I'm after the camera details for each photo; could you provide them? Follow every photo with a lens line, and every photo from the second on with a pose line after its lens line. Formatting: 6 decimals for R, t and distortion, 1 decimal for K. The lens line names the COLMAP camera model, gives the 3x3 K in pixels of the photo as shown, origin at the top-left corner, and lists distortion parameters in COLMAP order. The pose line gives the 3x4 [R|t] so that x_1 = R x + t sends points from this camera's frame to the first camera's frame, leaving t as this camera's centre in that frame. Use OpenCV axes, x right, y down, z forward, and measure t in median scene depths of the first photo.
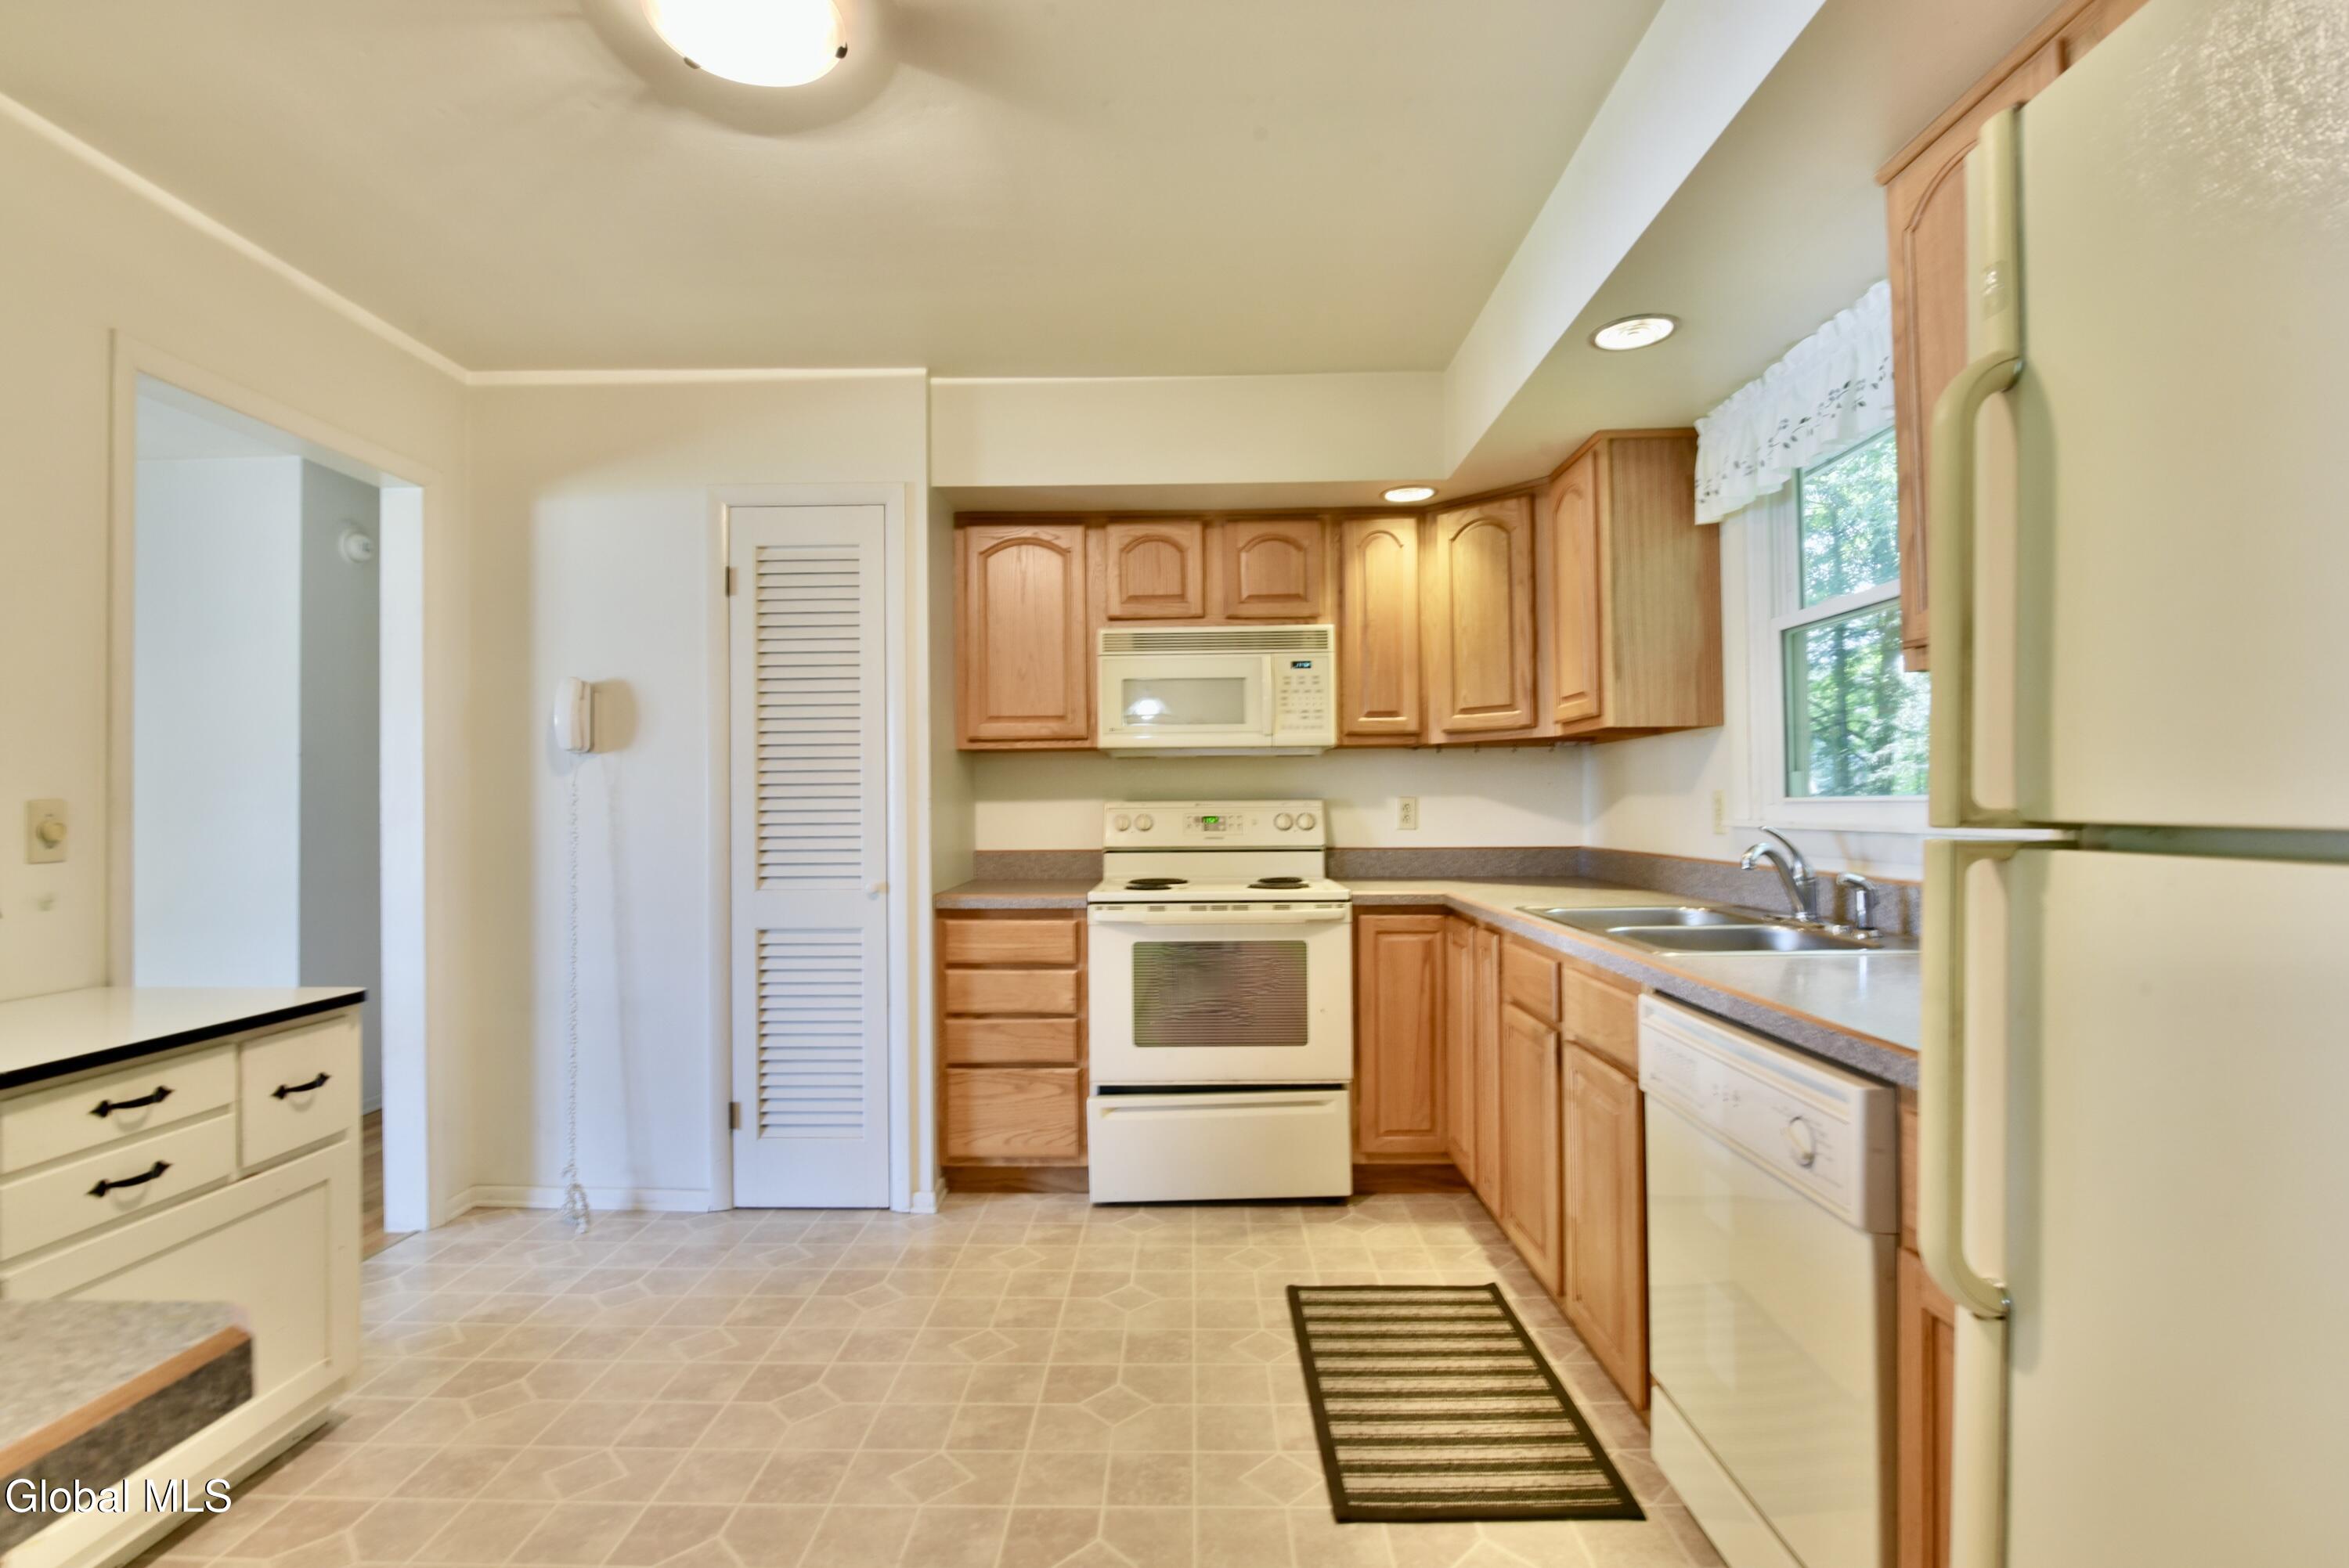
lens RADIAL K [[1044.7, 0, 1174.5], [0, 1044.7, 784.0], [0, 0, 1]] dist [-0.010269, -0.000347]
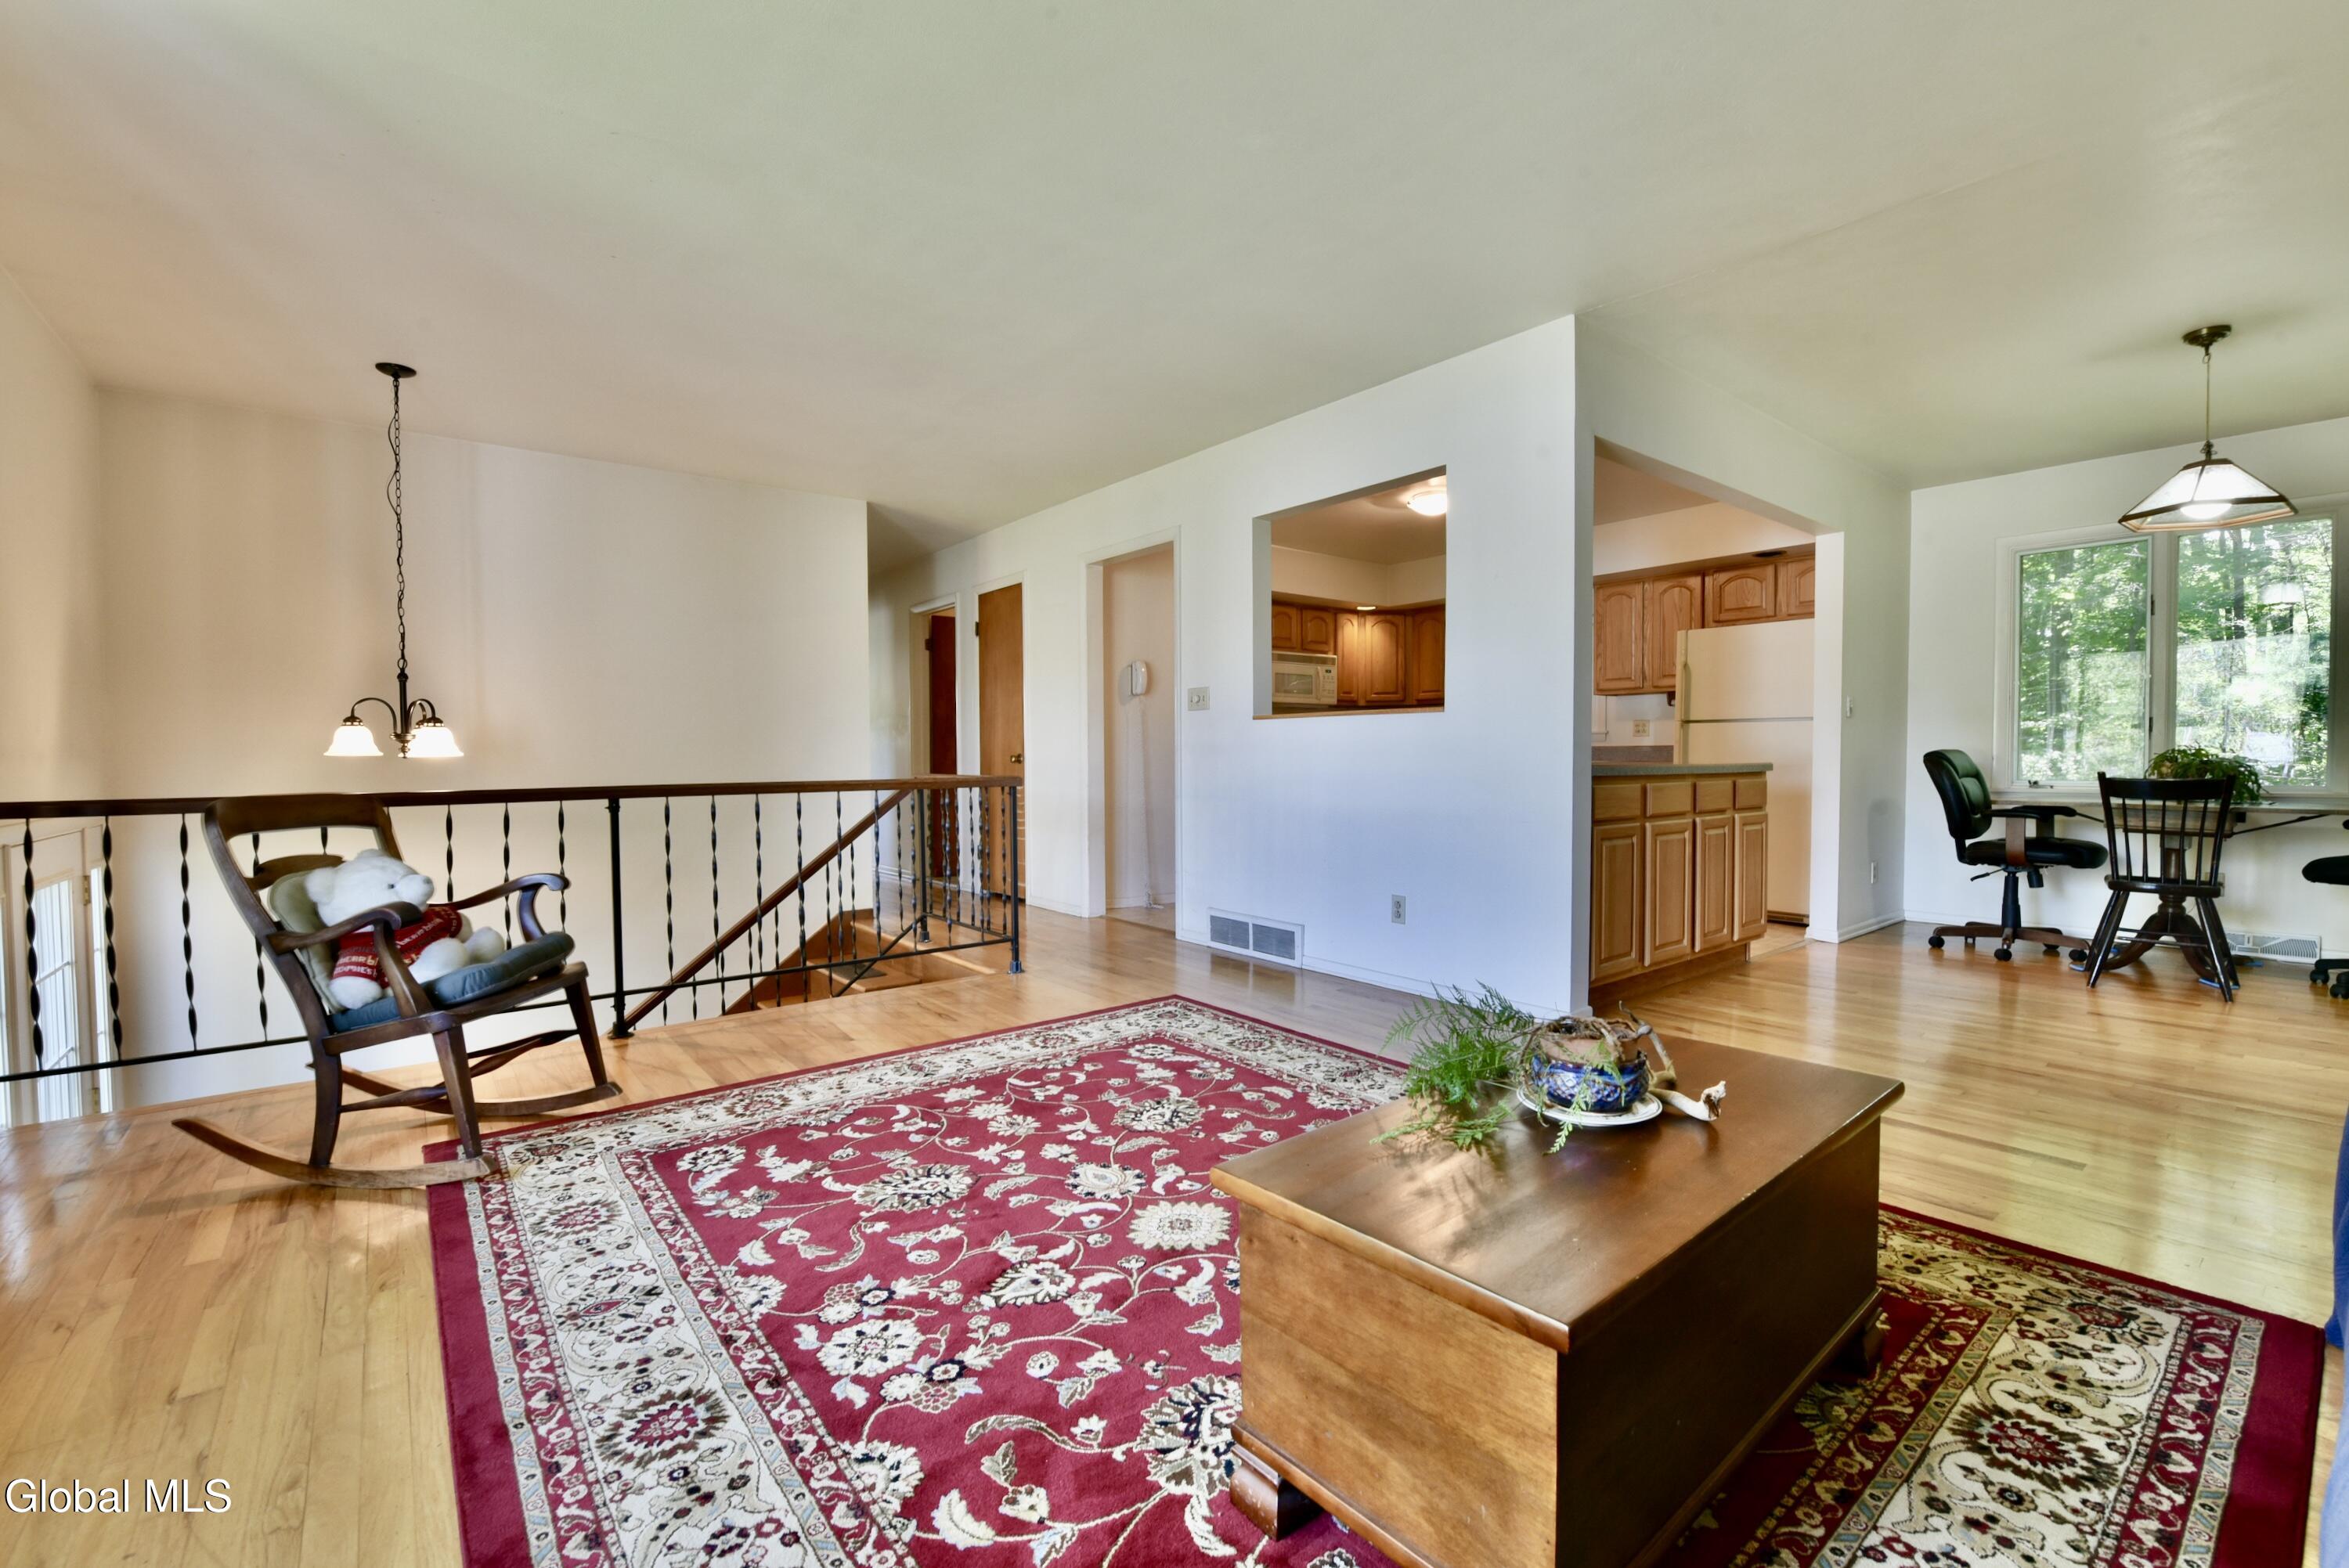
lens RADIAL K [[992.2, 0, 1174.5], [0, 992.2, 784.0], [0, 0, 1]] dist [-0.017271, -0.000974]
pose [[0.770758, -0.015434, 0.636941, -1.790281], [-0.013937, 0.999059, 0.041073, 0.064765], [-0.636976, -0.040535, 0.769817, -0.619328]]
